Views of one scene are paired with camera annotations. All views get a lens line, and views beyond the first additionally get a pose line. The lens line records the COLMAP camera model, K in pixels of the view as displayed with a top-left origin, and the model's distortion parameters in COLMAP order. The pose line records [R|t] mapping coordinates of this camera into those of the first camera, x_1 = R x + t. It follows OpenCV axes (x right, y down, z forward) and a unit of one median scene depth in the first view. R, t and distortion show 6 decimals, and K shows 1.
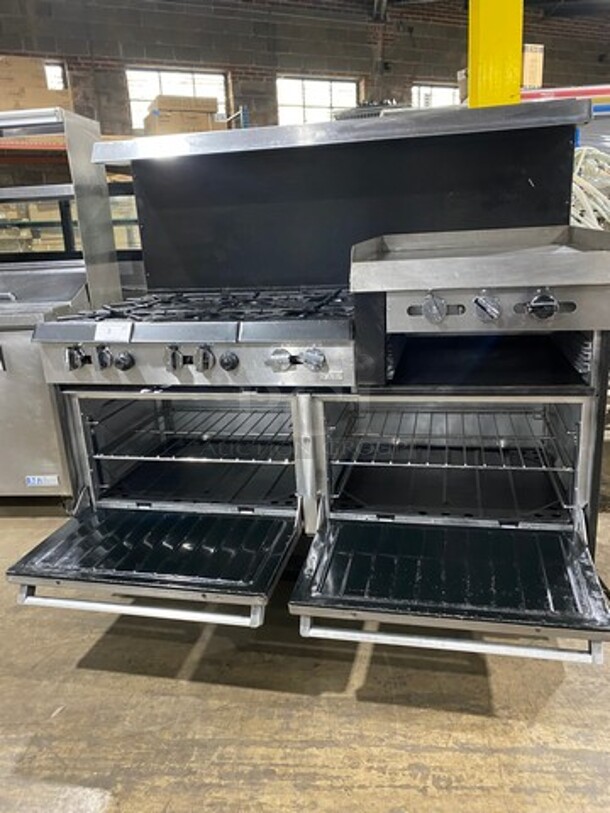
lens RADIAL K [[620.5, 0, 309.0], [0, 620.5, 407.6], [0, 0, 1]] dist [0.003339, 0.004774]
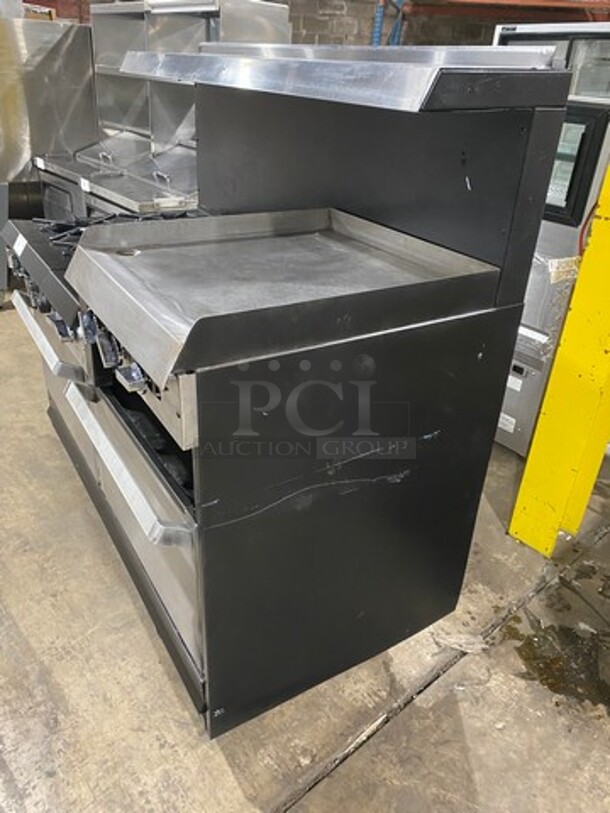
lens RADIAL K [[620.8, 0, 306.1], [0, 620.8, 403.1], [0, 0, 1]] dist [0.007659, -0.001735]
pose [[0.696038, 0.418605, -0.583353, 0.854209], [-0.290923, 0.907206, 0.303878, -0.371575], [0.656426, -0.041800, 0.753231, 0.501903]]
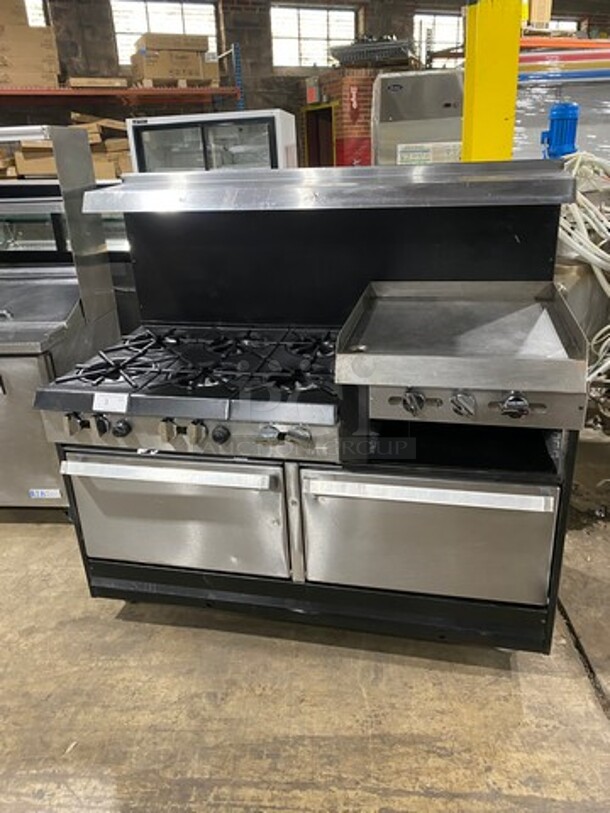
lens RADIAL K [[620.8, 0, 306.1], [0, 620.8, 403.1], [0, 0, 1]] dist [0.007659, -0.001735]
pose [[0.999978, 0.005829, 0.003249, 0.013427], [-0.006169, 0.993132, 0.116841, -0.258221], [-0.002546, -0.116858, 0.993145, -0.048921]]
